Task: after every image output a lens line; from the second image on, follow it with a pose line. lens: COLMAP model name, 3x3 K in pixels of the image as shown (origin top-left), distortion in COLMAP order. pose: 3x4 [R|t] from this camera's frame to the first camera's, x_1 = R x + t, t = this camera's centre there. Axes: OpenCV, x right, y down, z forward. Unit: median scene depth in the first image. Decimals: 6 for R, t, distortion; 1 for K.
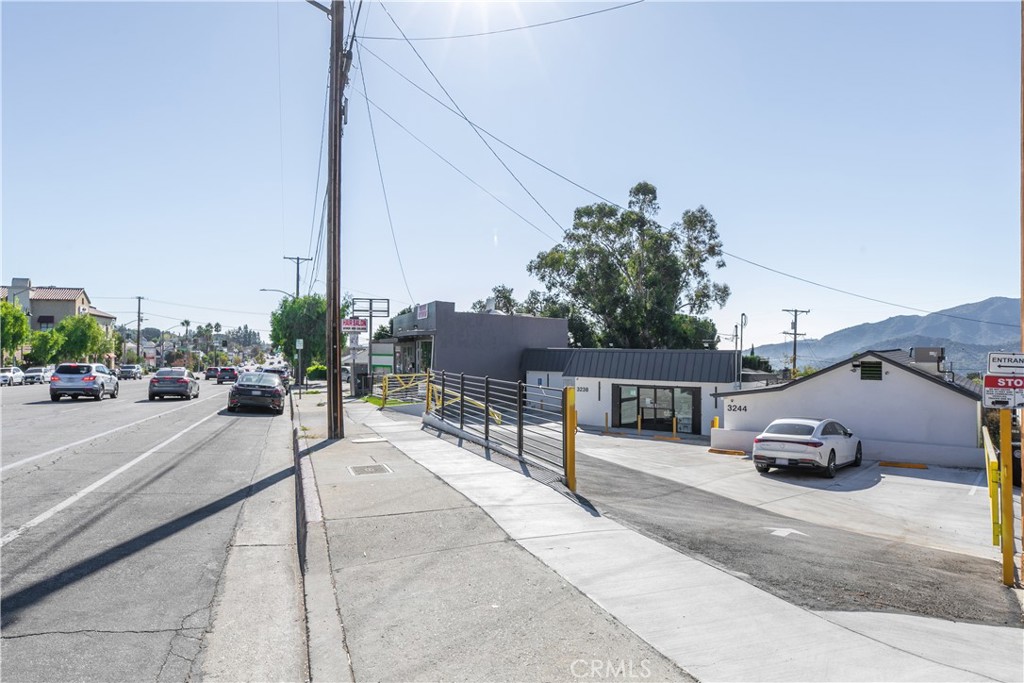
lens RADIAL K [[674.2, 0, 509.7], [0, 674.2, 345.3], [0, 0, 1]] dist [-0.000374, -0.001283]
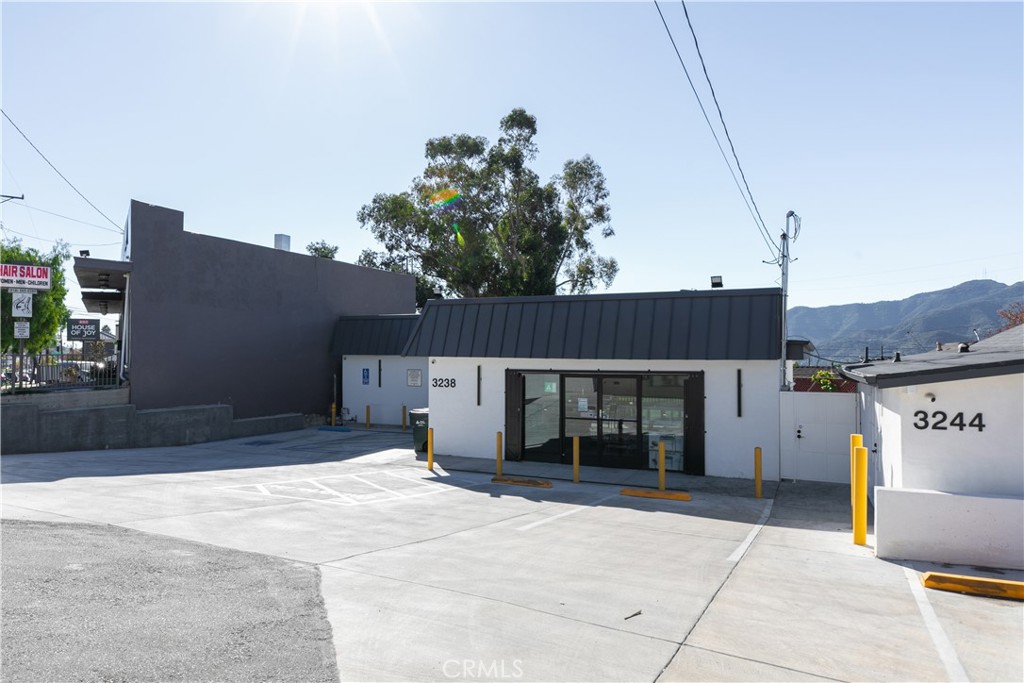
lens RADIAL K [[672.0, 0, 515.1], [0, 672.0, 341.4], [0, 0, 1]] dist [0.001178, -0.000352]
pose [[0.974063, 0.000933, 0.226276, 0.025248], [0.001830, 0.999926, -0.011999, 0.021695], [-0.226270, 0.012101, 0.973989, 0.269354]]
